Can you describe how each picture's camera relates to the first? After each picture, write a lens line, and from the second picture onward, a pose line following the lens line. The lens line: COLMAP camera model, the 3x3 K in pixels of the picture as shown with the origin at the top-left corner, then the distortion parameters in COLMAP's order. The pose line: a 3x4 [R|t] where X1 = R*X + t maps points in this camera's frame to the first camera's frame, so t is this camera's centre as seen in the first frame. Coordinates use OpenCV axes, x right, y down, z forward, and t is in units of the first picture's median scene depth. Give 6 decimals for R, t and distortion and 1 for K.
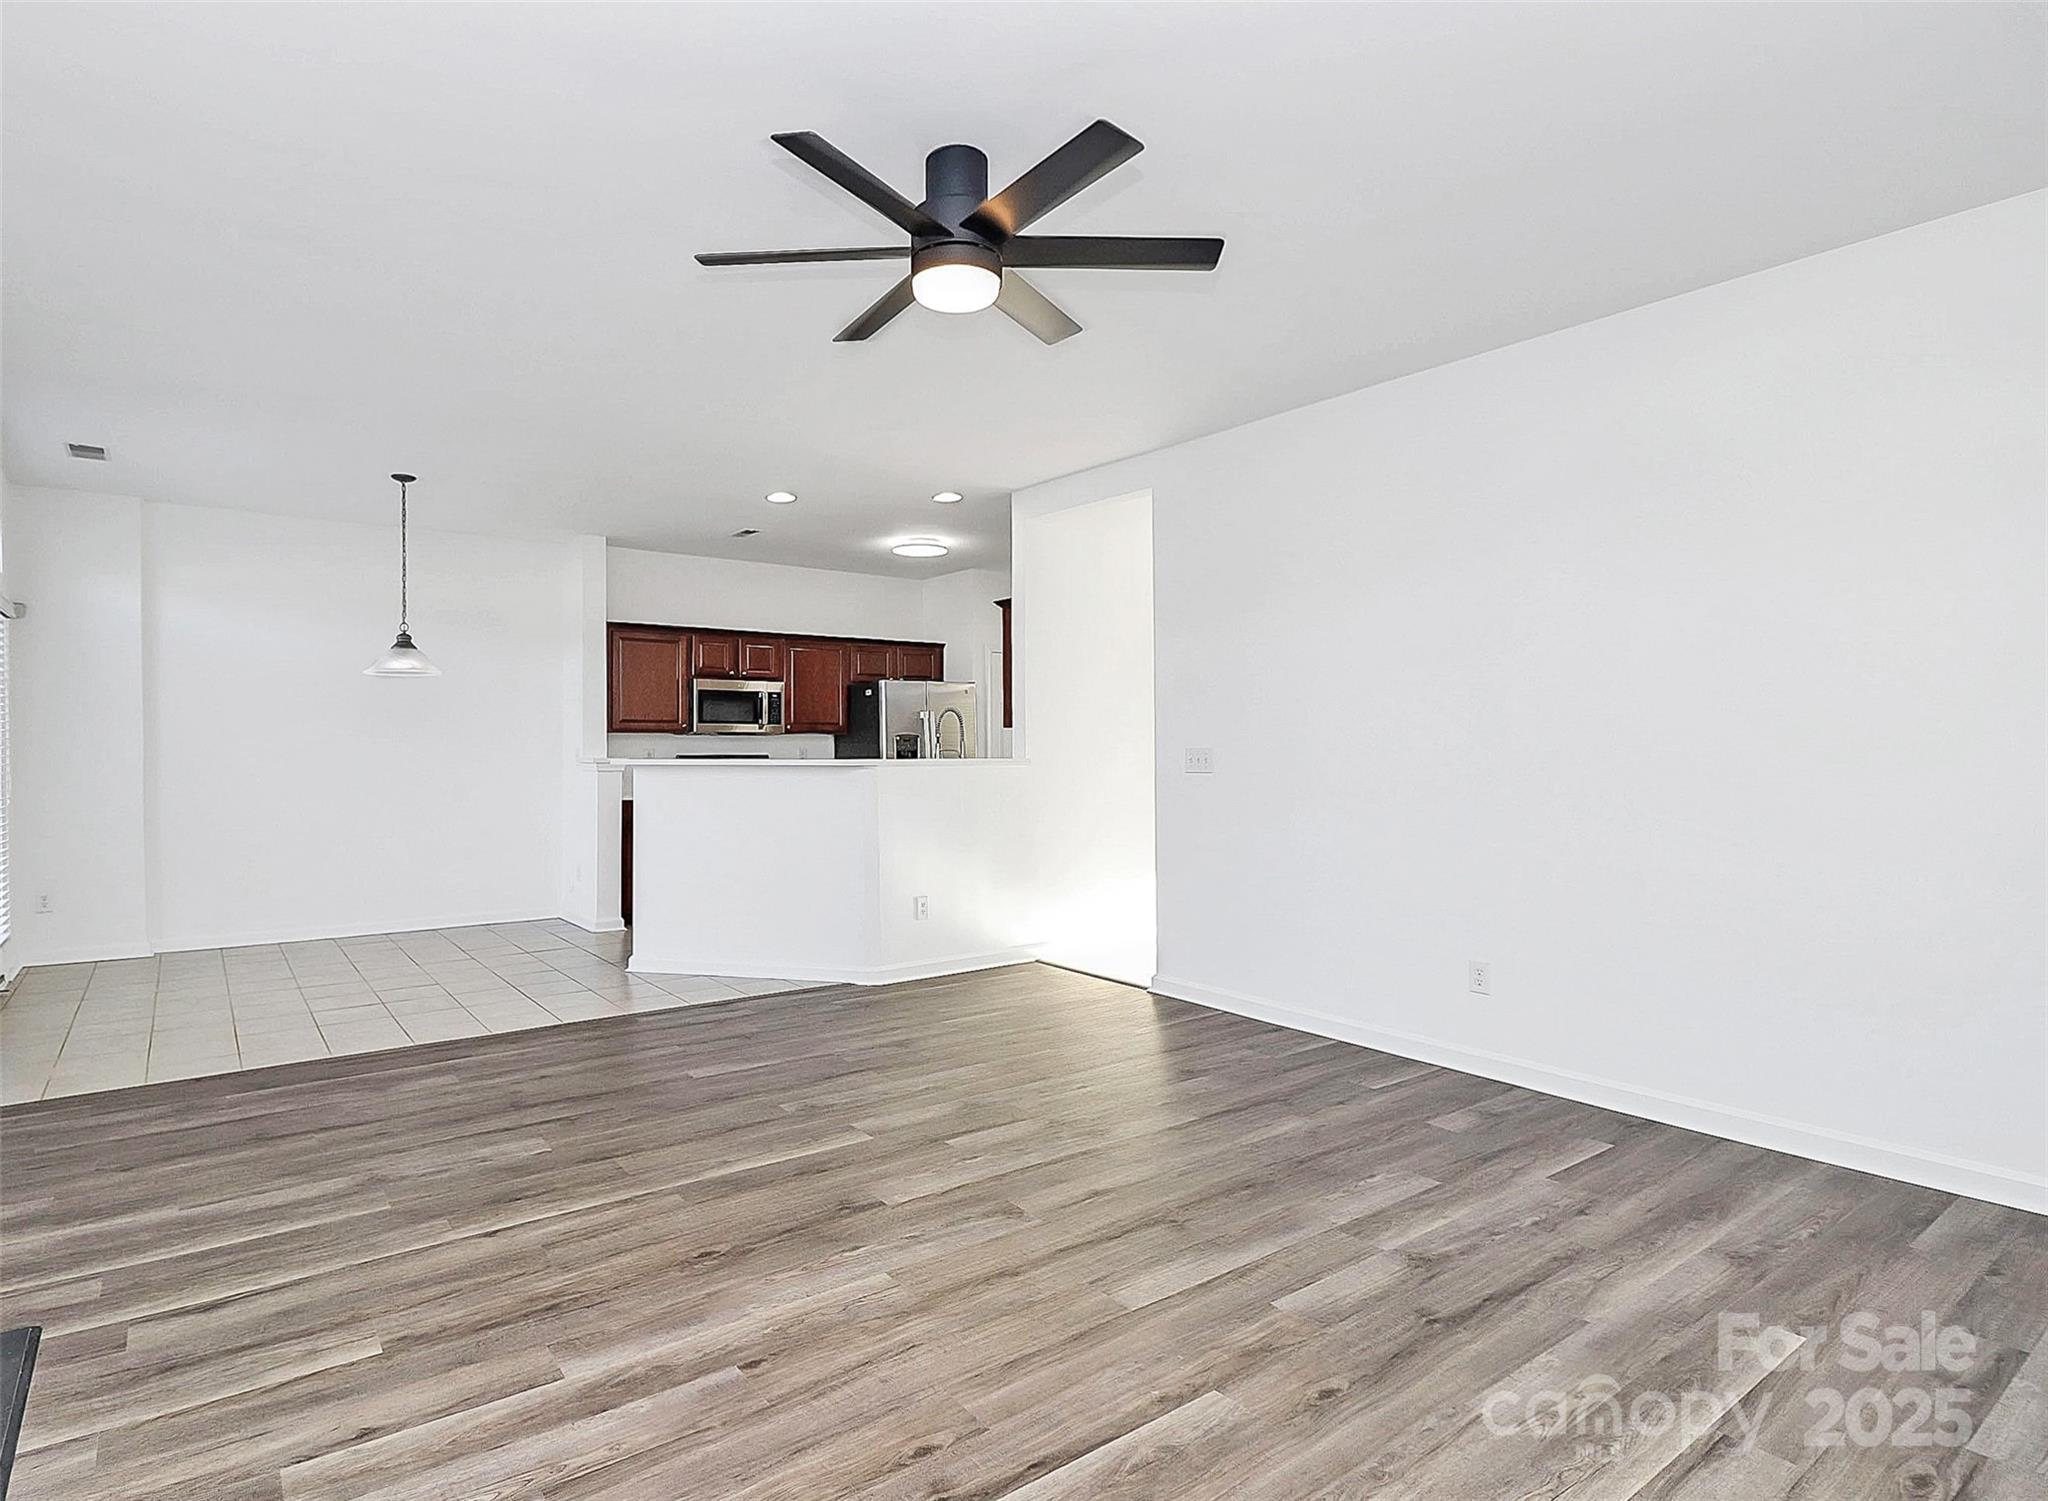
lens RADIAL K [[1069.2, 0, 909.6], [0, 1069.2, 734.8], [0, 0, 1]] dist [-0.005800, -0.002273]
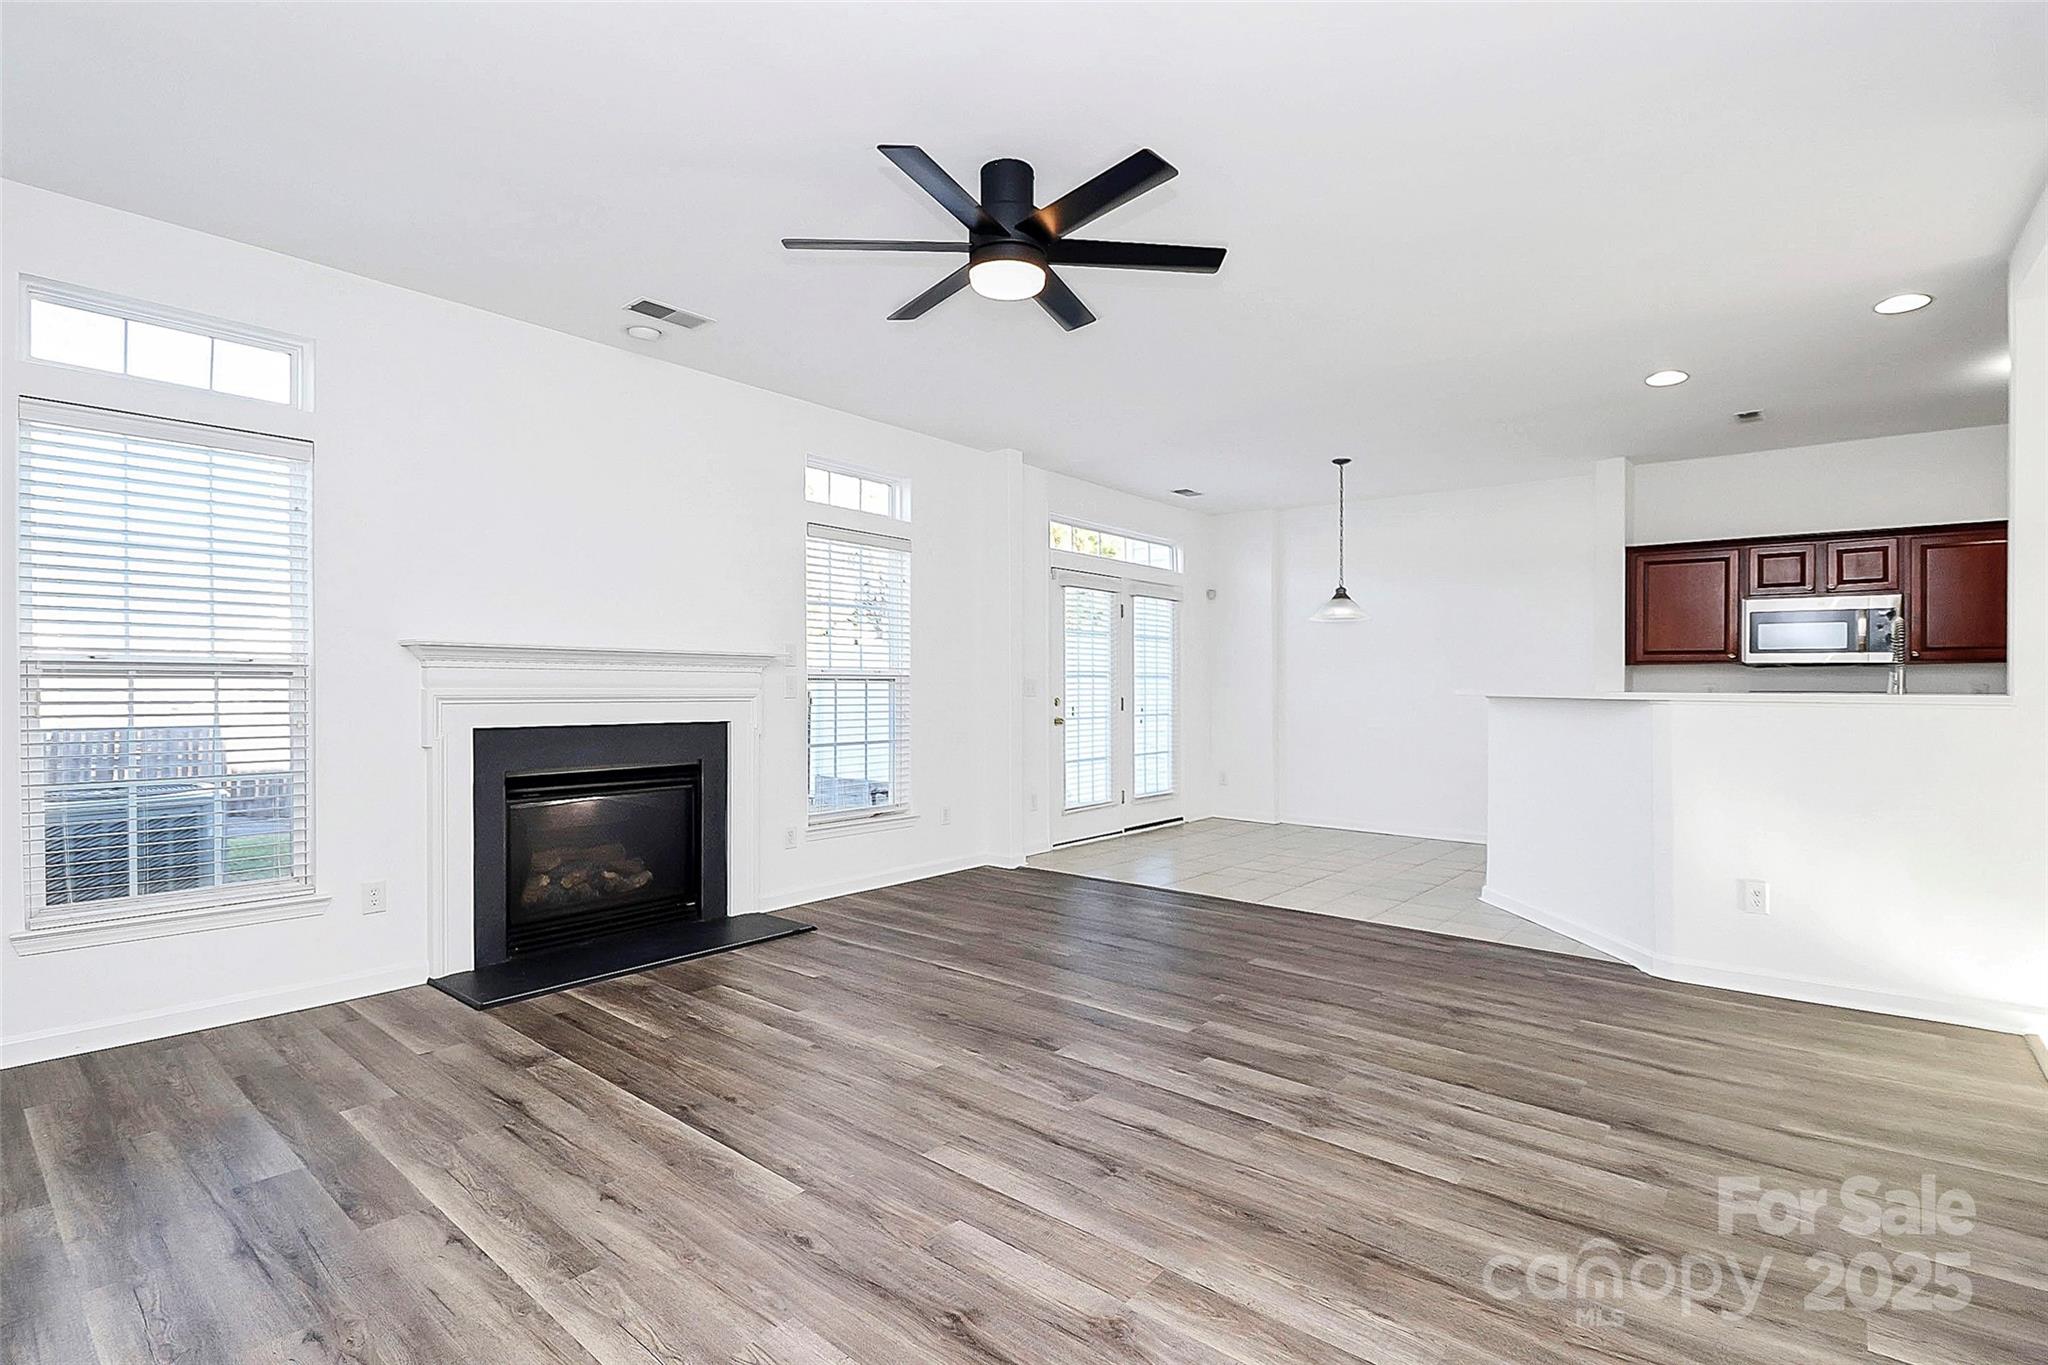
lens RADIAL K [[967.2, 0, 1019.9], [0, 967.2, 681.6], [0, 0, 1]] dist [0.001970, -0.001265]
pose [[0.272211, -0.000001, -0.962238, 0.958628], [0.004121, 0.999991, 0.001164, 0.022466], [0.962229, -0.004282, 0.272208, 0.634327]]
